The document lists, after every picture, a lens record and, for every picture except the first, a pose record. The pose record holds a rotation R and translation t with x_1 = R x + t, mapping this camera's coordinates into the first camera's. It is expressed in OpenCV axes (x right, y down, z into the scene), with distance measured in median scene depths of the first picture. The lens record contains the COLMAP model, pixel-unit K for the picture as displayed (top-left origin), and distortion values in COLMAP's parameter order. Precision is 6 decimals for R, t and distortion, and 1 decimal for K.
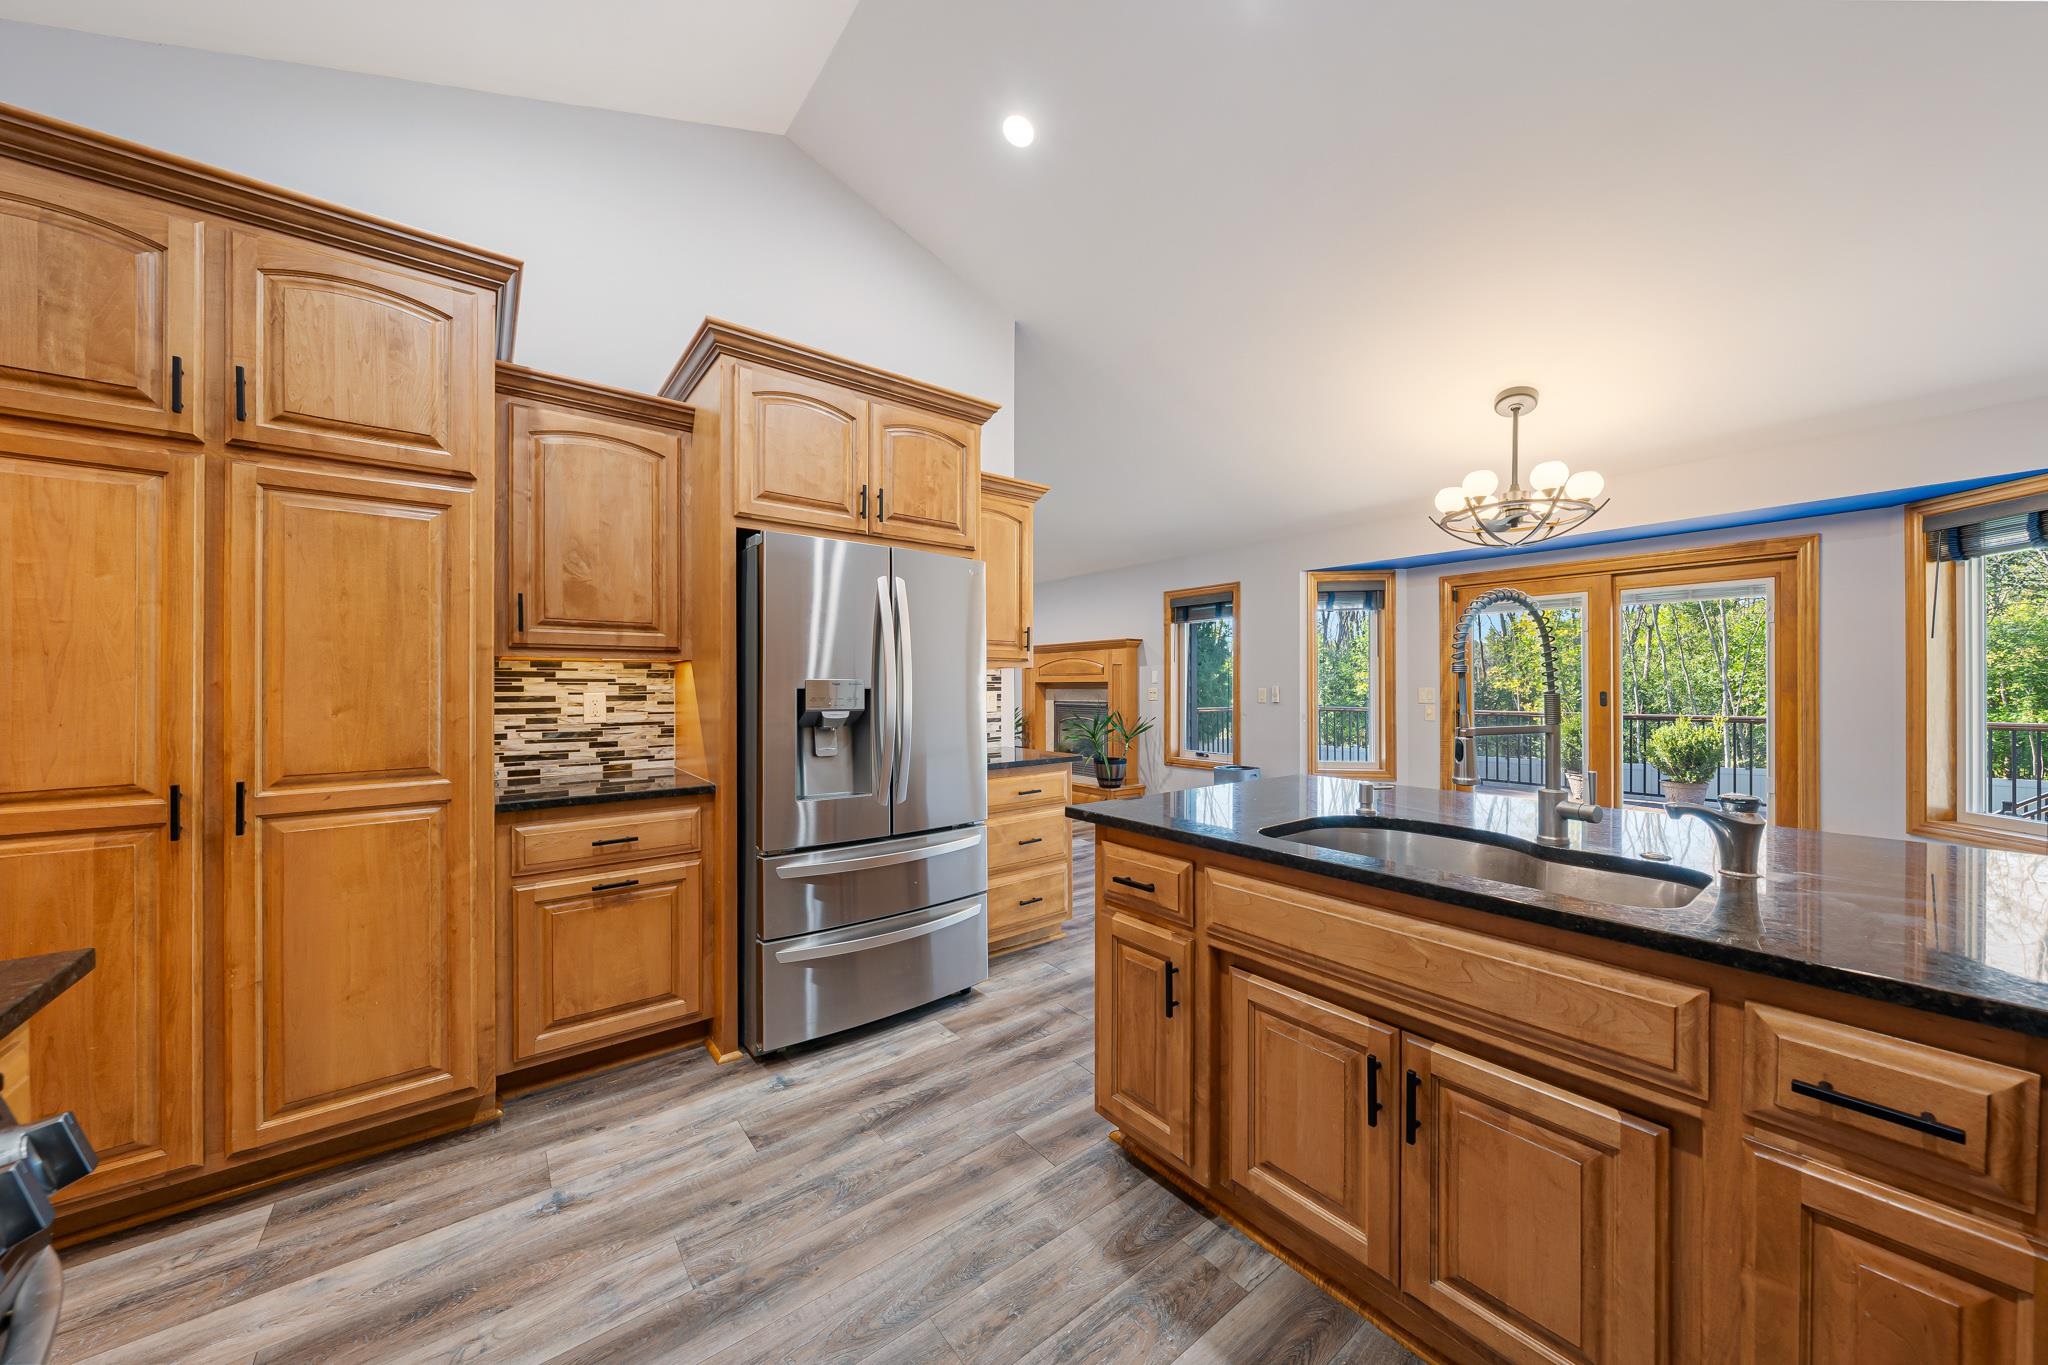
lens RADIAL K [[698.5, 0, 1024.0], [0, 698.5, 682.5], [0, 0, 1]] dist [-0.002297, -0.000230]
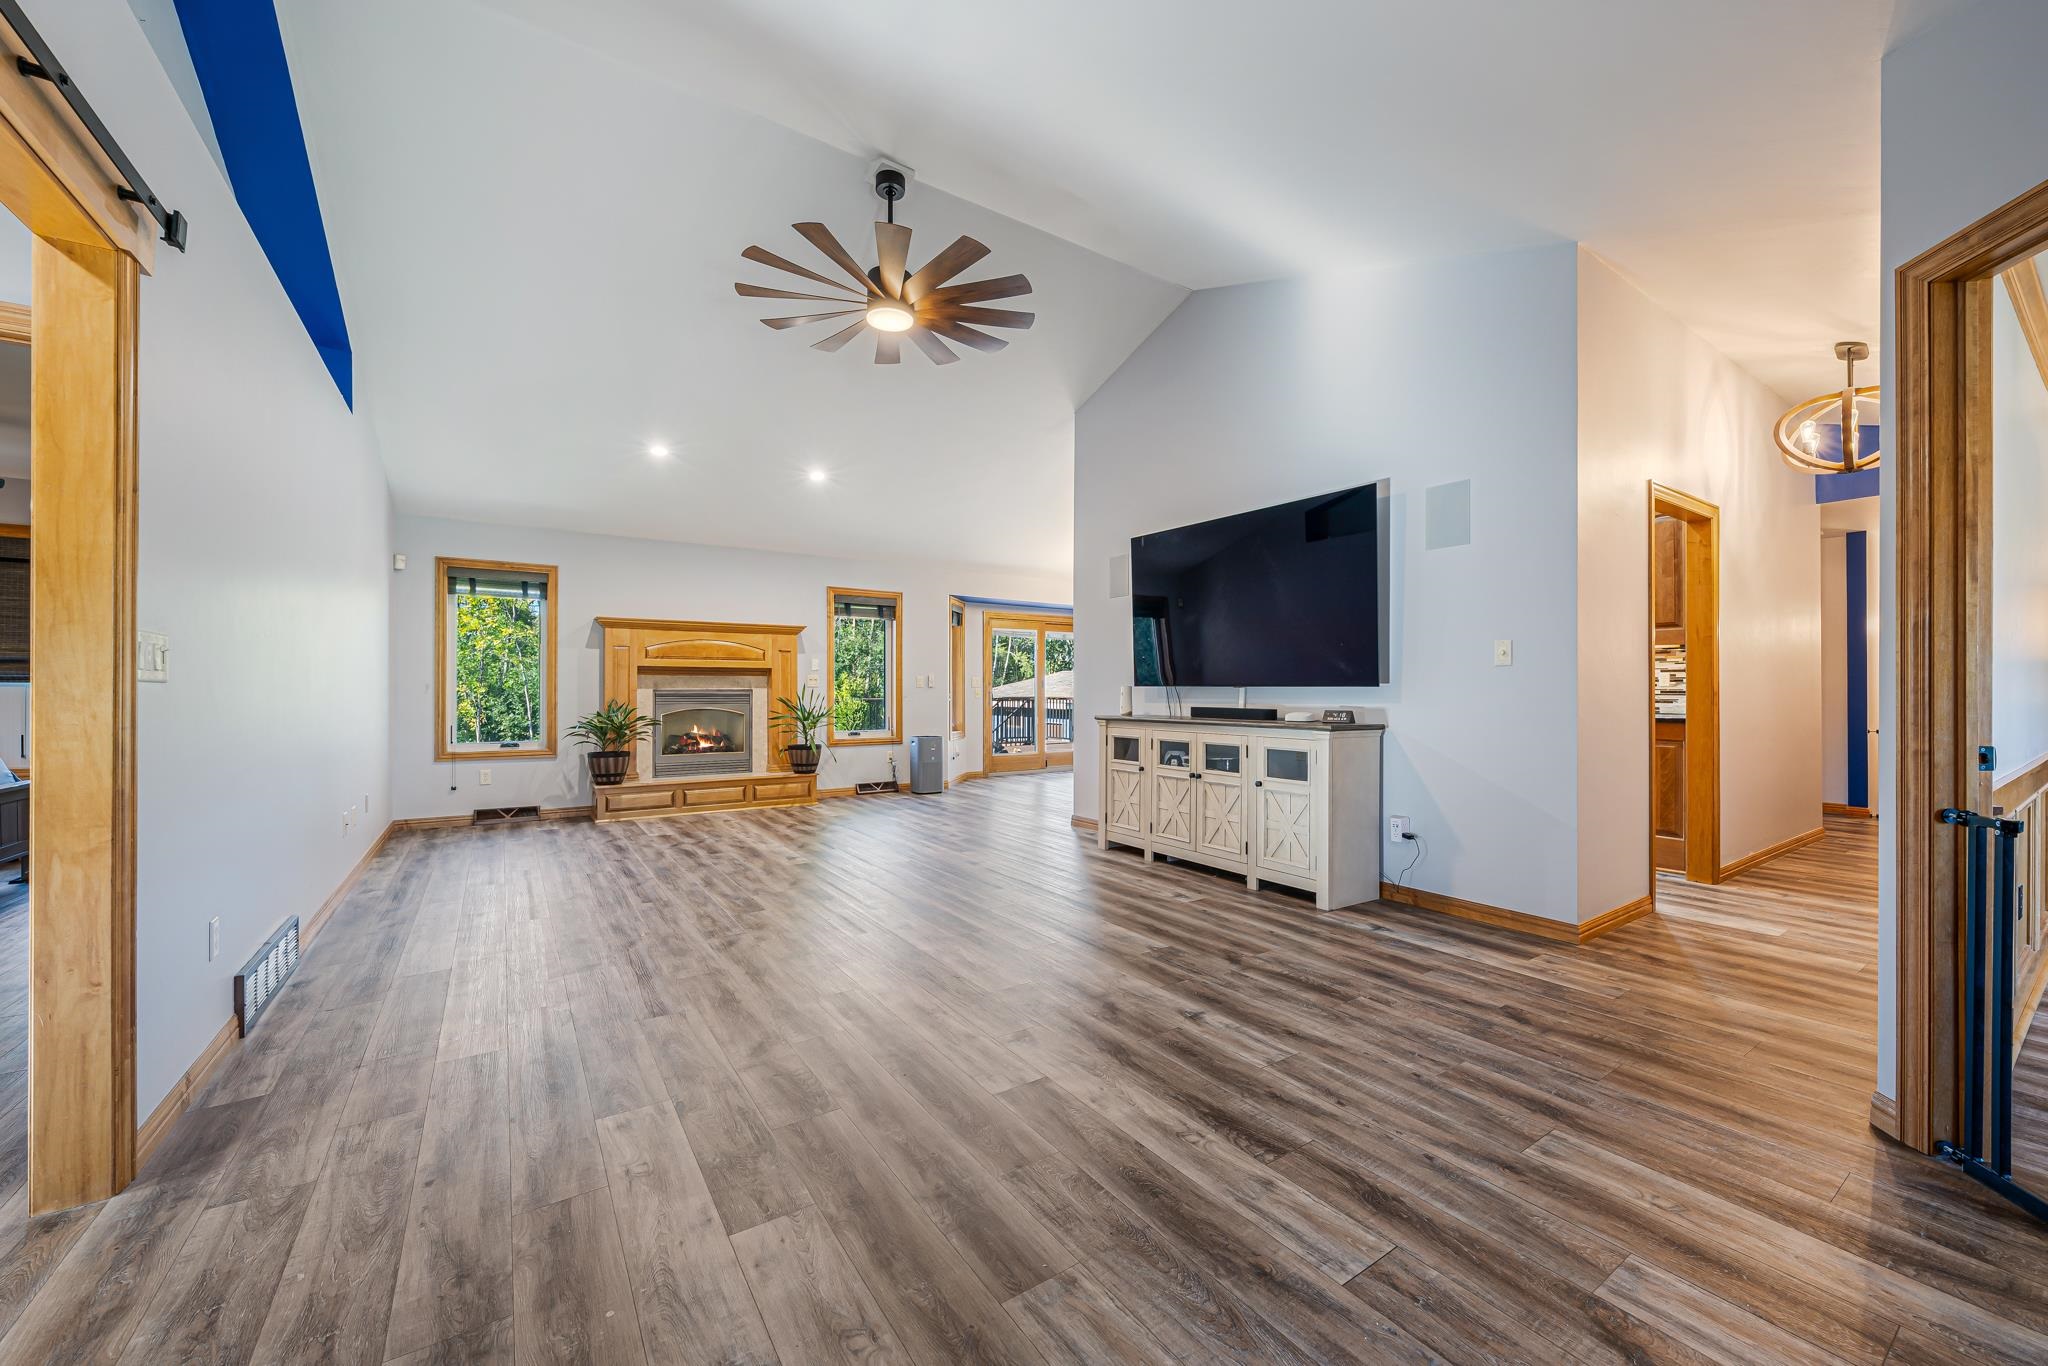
lens RADIAL K [[764.8, 0, 1024.0], [0, 764.8, 683.0], [0, 0, 1]] dist [0.000627, 0.000025]
pose [[0.067386, 0.011439, 0.997661, -3.201291], [-0.004495, 0.999928, -0.011162, 0.104472], [-0.997717, -0.003733, 0.067432, 2.064755]]
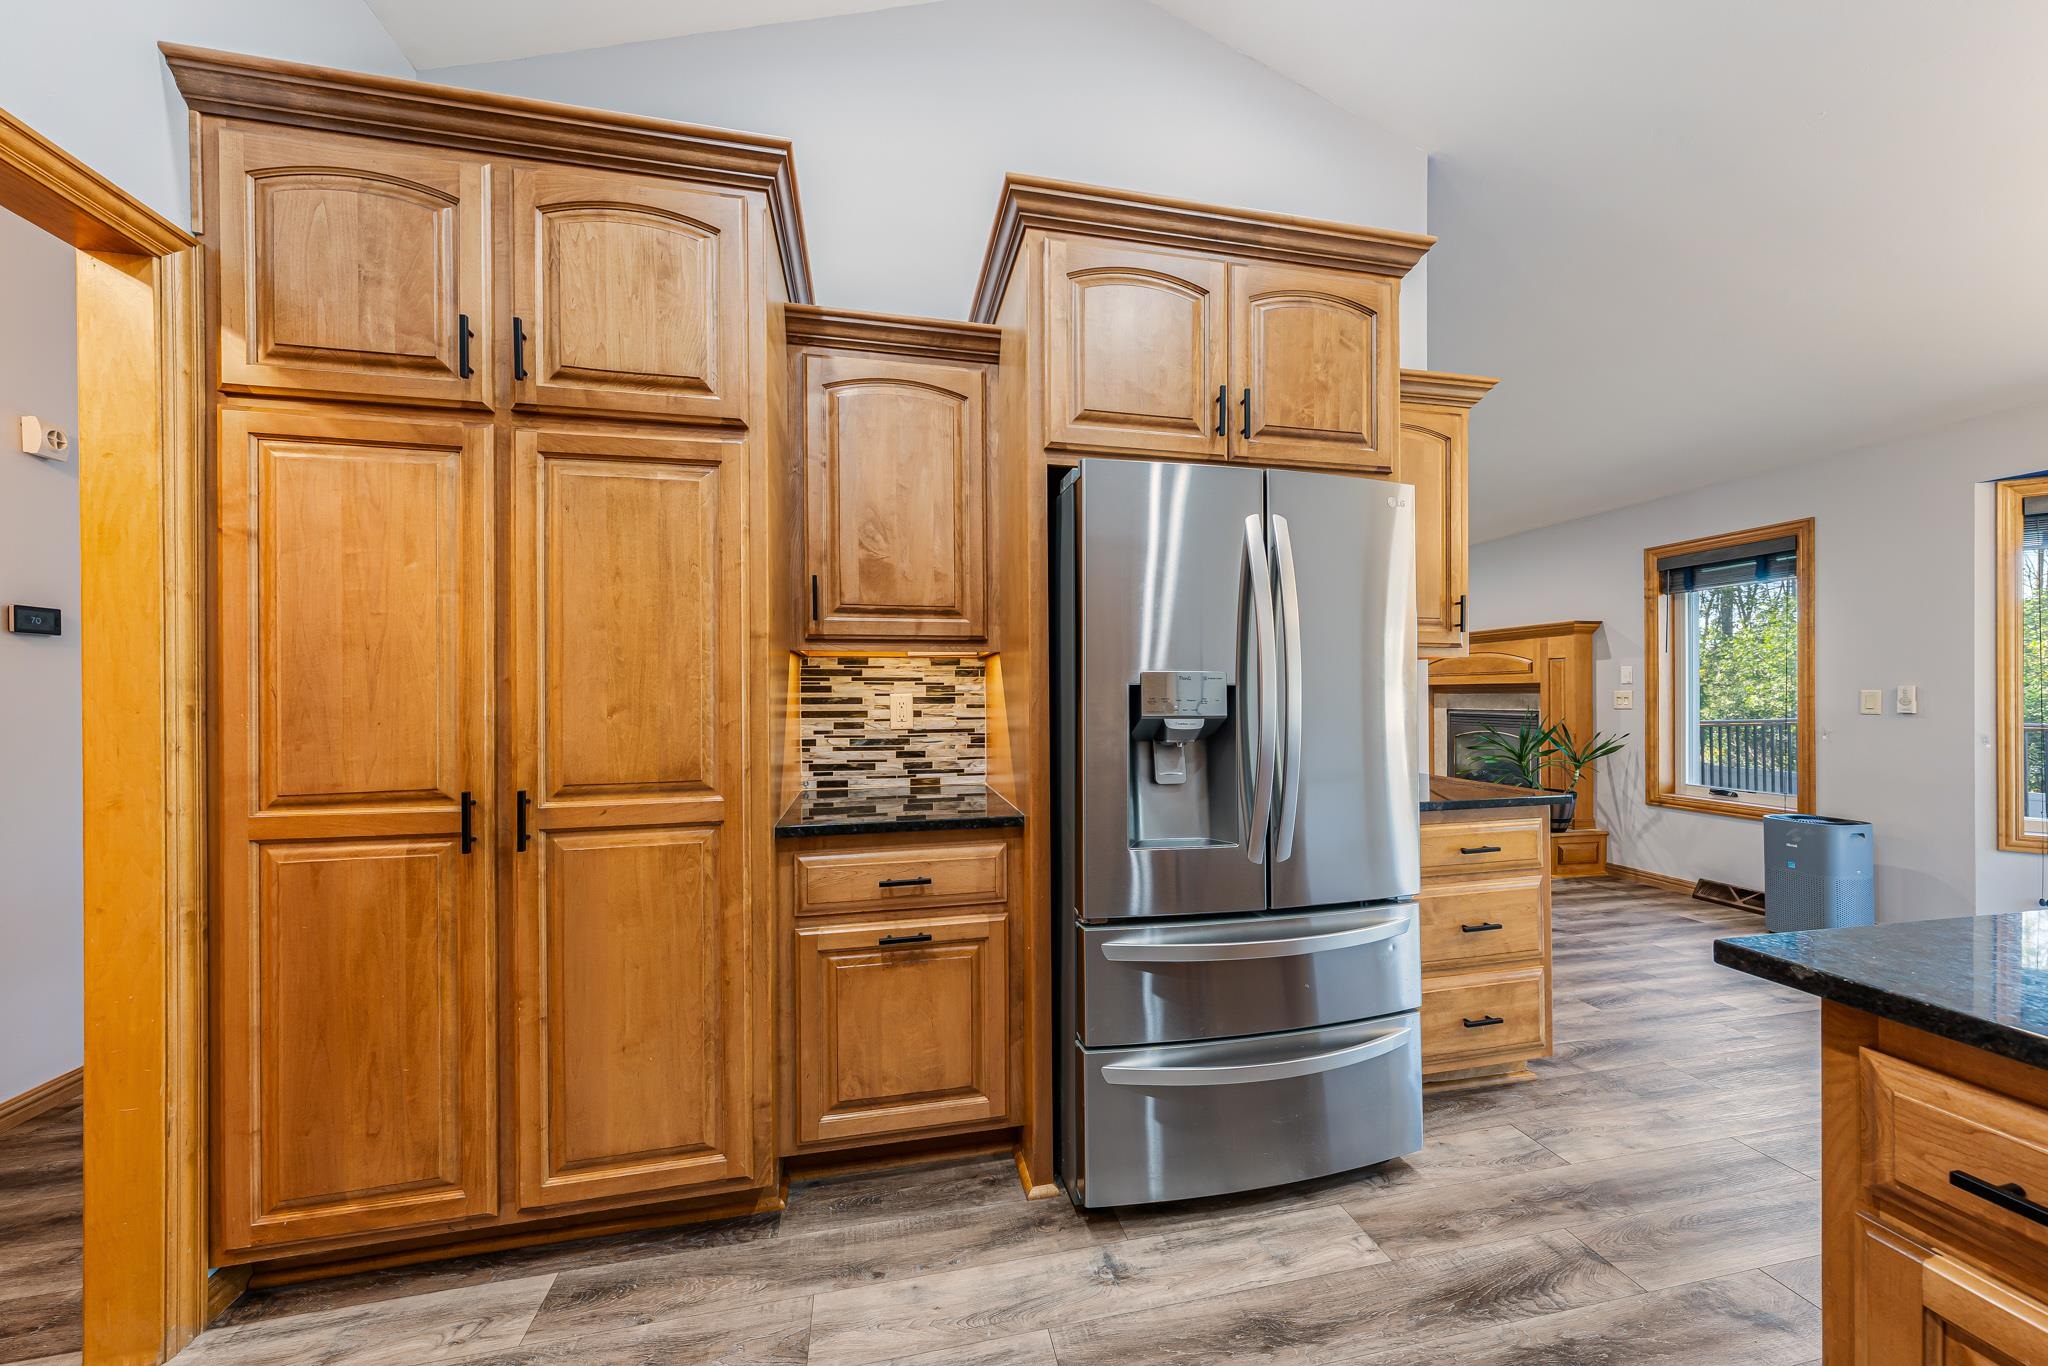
lens RADIAL K [[713.3, 0, 1027.8], [0, 713.3, 692.0], [0, 0, 1]] dist [0.001223, 0.000613]
pose [[0.900731, -0.004087, -0.434359, -0.130293], [0.005301, 0.999985, 0.001583, 0.016358], [0.434346, -0.003729, 0.900739, 0.385084]]
